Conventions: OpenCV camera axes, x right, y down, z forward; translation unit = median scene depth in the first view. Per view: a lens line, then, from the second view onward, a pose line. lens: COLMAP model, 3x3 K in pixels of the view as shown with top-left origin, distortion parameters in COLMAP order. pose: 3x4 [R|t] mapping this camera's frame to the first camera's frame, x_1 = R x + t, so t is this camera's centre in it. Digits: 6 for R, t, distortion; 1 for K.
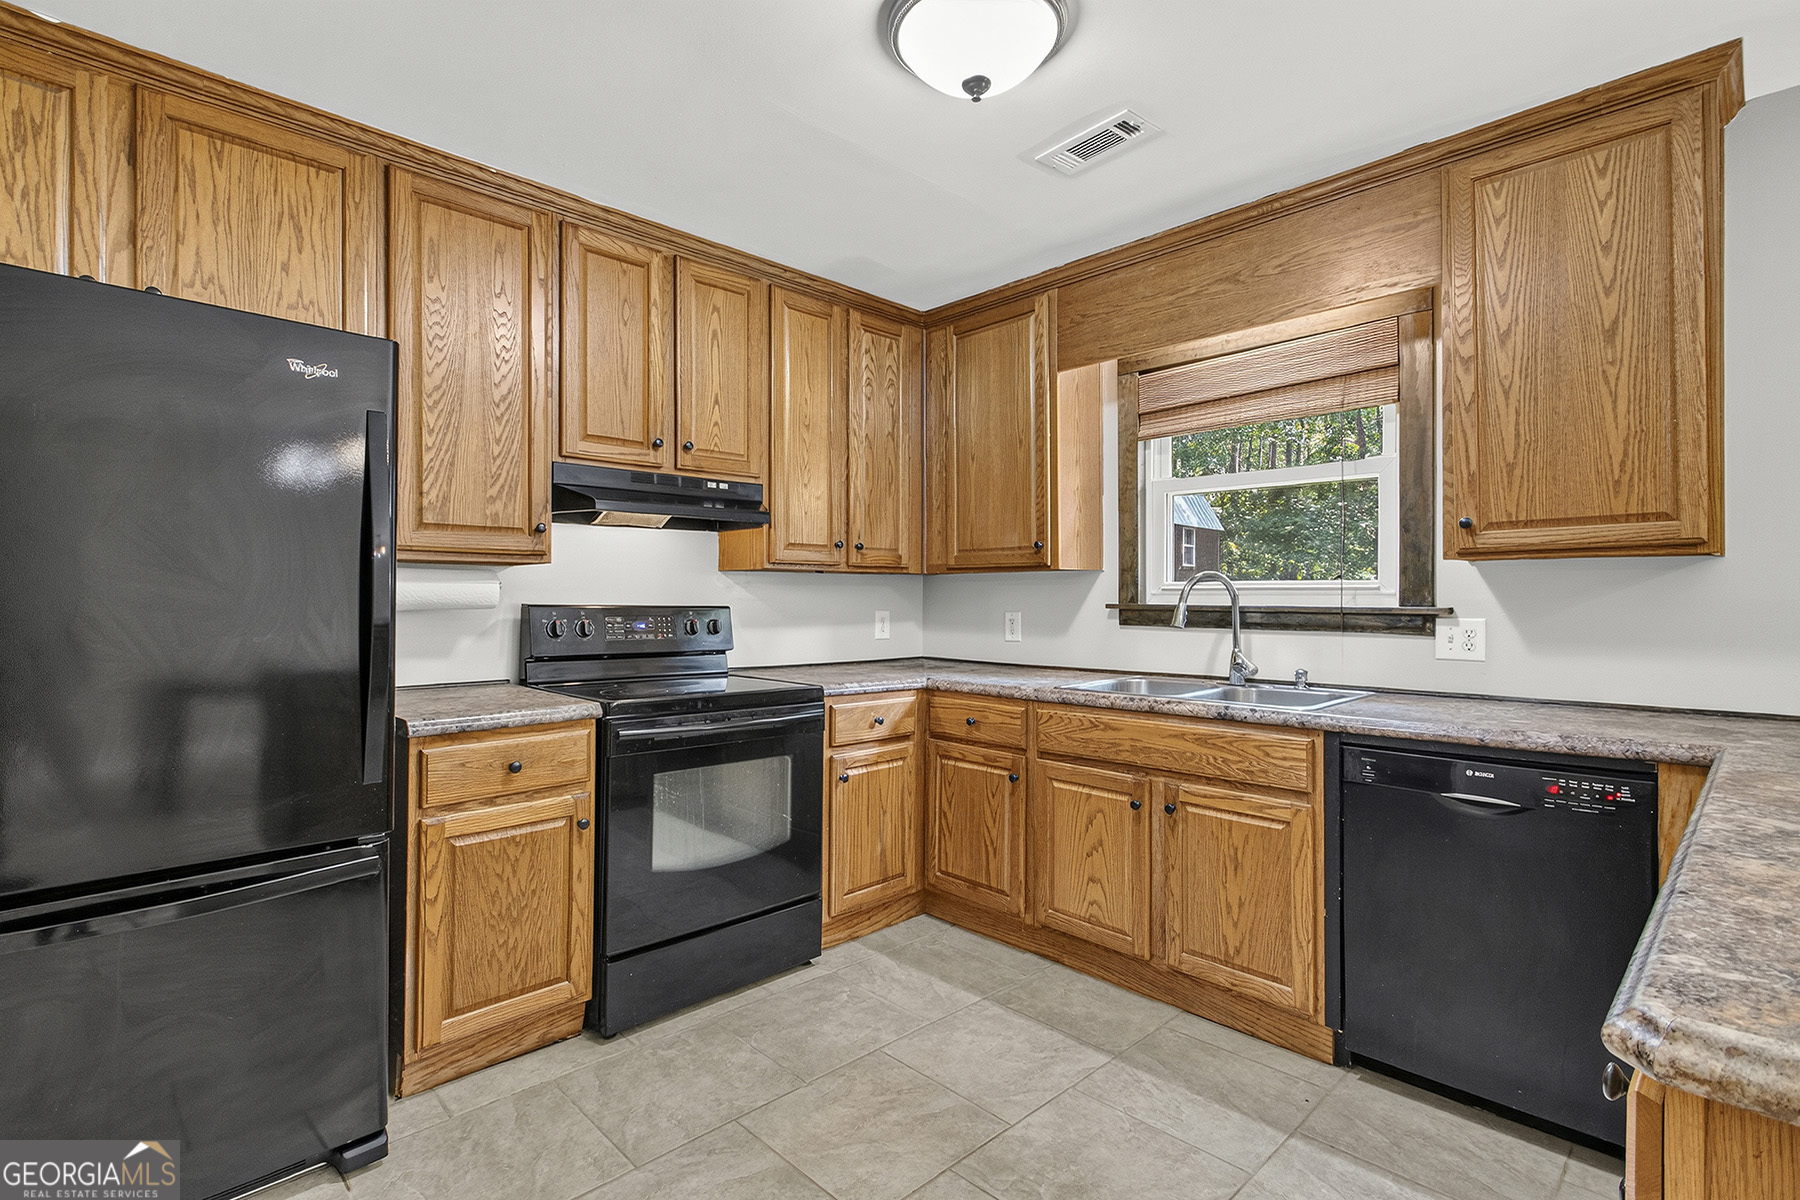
lens RADIAL K [[846.4, 0, 894.7], [0, 846.4, 592.3], [0, 0, 1]] dist [0.004478, -0.004294]
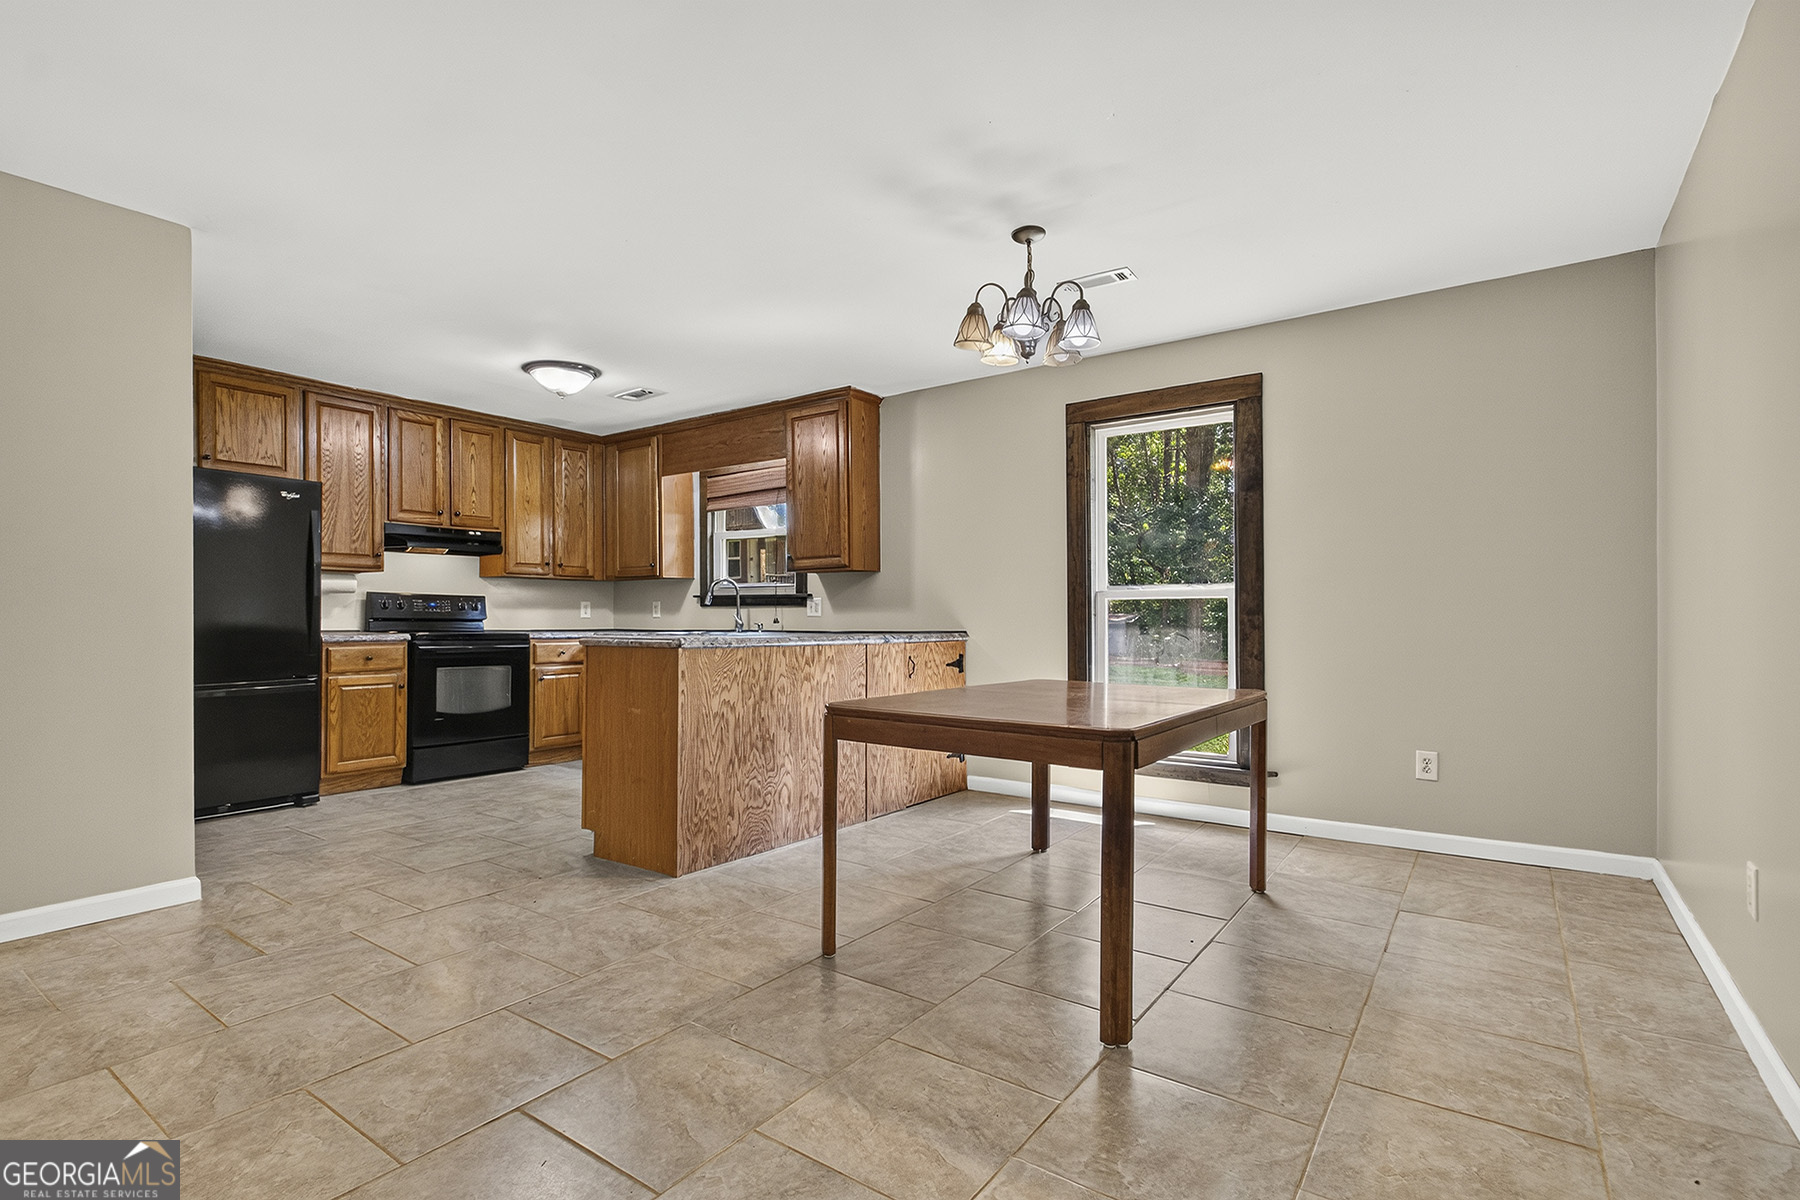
lens RADIAL K [[846.4, 0, 895.3], [0, 846.4, 615.9], [0, 0, 1]] dist [0.004478, -0.004294]
pose [[0.982708, -0.001865, 0.185151, 0.441259], [0.000956, 0.999987, 0.004997, 0.065277], [-0.185158, -0.004733, 0.982697, -1.271640]]
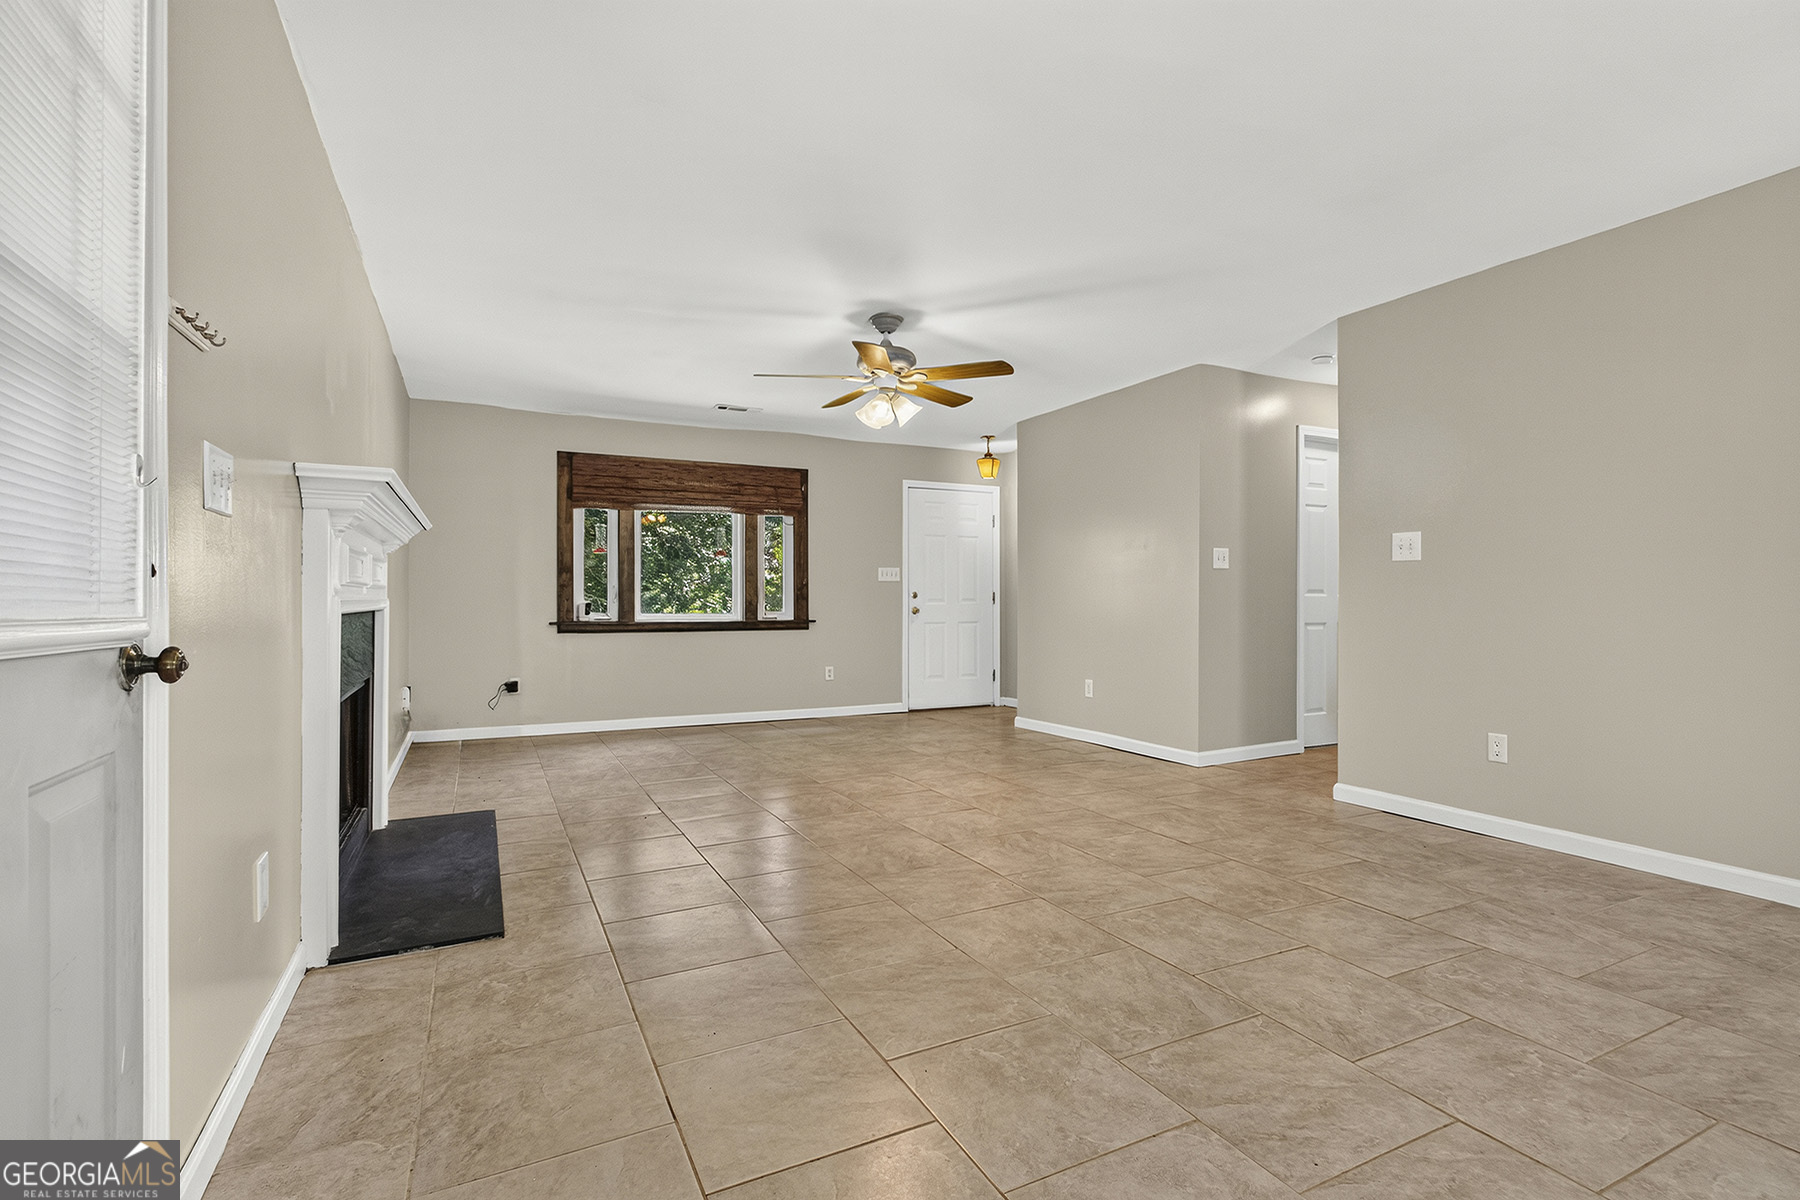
lens RADIAL K [[846.4, 0, 902.8], [0, 846.4, 599.7], [0, 0, 1]] dist [0.004478, -0.004294]
pose [[-0.293735, 0.001785, -0.955885, 0.866330], [0.009743, 0.999952, -0.001126, 0.068551], [0.955837, -0.009644, -0.293739, -0.881178]]
